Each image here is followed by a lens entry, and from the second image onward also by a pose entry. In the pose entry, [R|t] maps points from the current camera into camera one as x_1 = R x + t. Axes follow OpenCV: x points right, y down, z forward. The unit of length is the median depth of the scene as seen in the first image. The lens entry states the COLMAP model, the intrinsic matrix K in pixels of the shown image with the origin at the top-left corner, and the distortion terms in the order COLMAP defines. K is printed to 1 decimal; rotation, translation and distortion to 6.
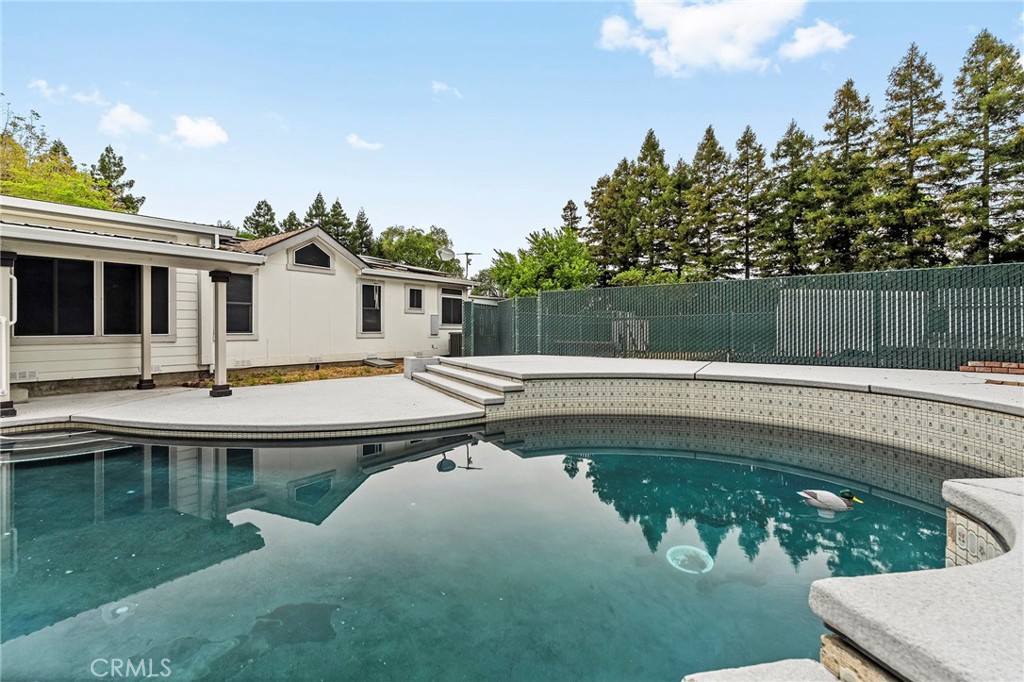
lens RADIAL K [[502.5, 0, 506.6], [0, 502.5, 327.6], [0, 0, 1]] dist [-0.004108, 0.001382]
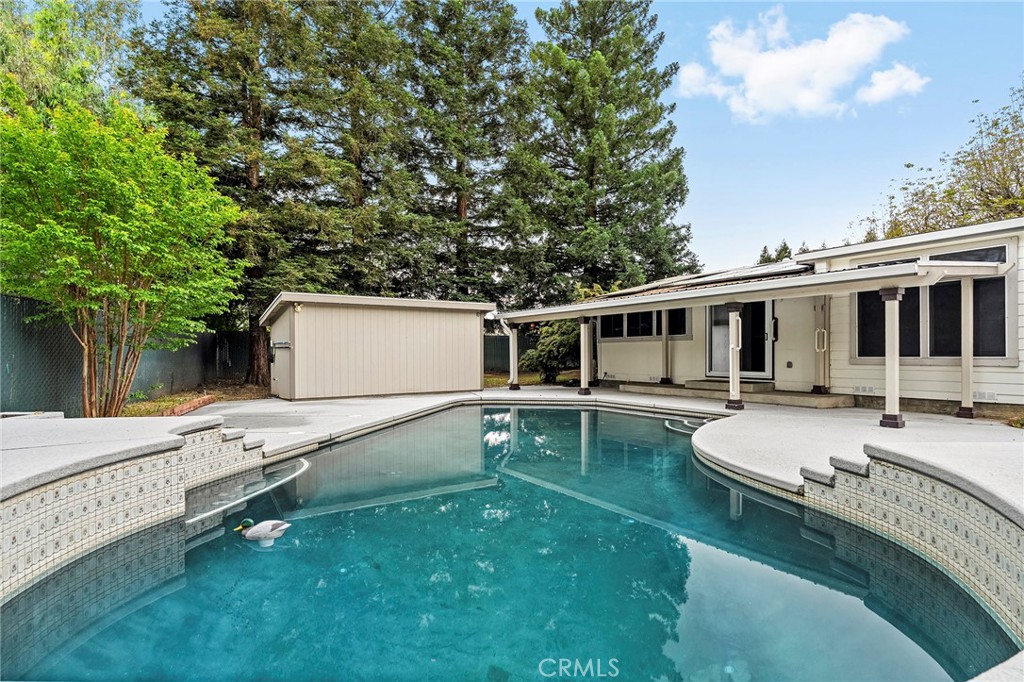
lens RADIAL K [[523.5, 0, 507.2], [0, 523.5, 348.0], [0, 0, 1]] dist [-0.002205, 0.000121]
pose [[-0.377159, -0.001204, -0.926148, 0.308400], [0.008436, 0.999953, -0.004736, -0.003416], [0.926110, -0.009599, -0.377131, 0.395136]]
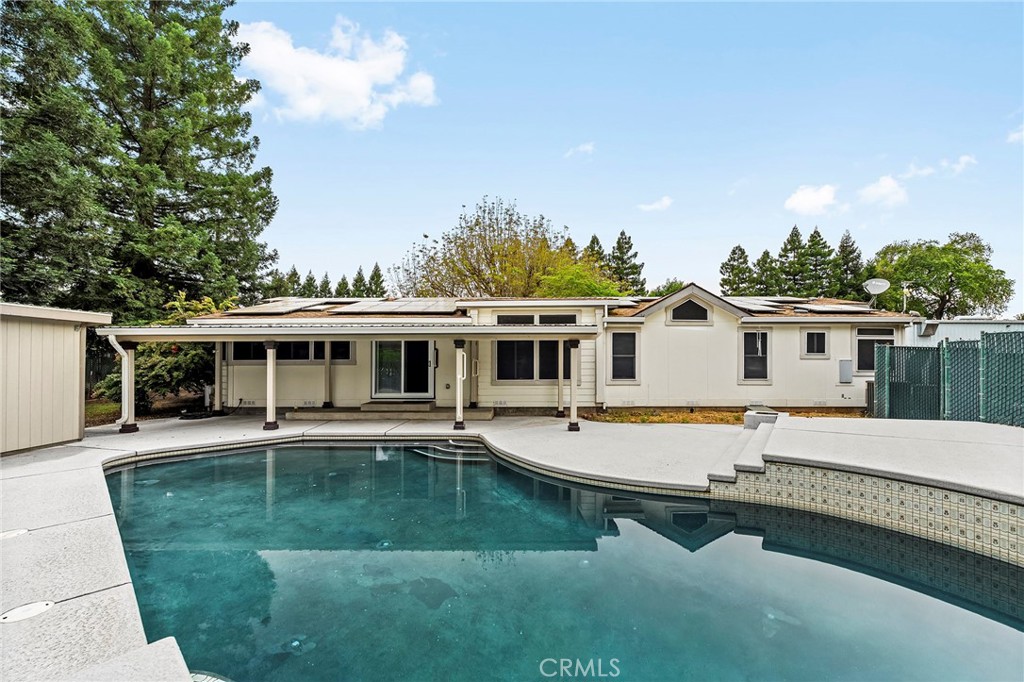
lens RADIAL K [[456.6, 0, 513.0], [0, 456.6, 353.1], [0, 0, 1]] dist [-0.006695, 0.000605]
pose [[0.568819, -0.006818, -0.822435, 0.203746], [0.001623, 0.999973, -0.007166, -0.037275], [0.822461, 0.002741, 0.568814, 0.081710]]
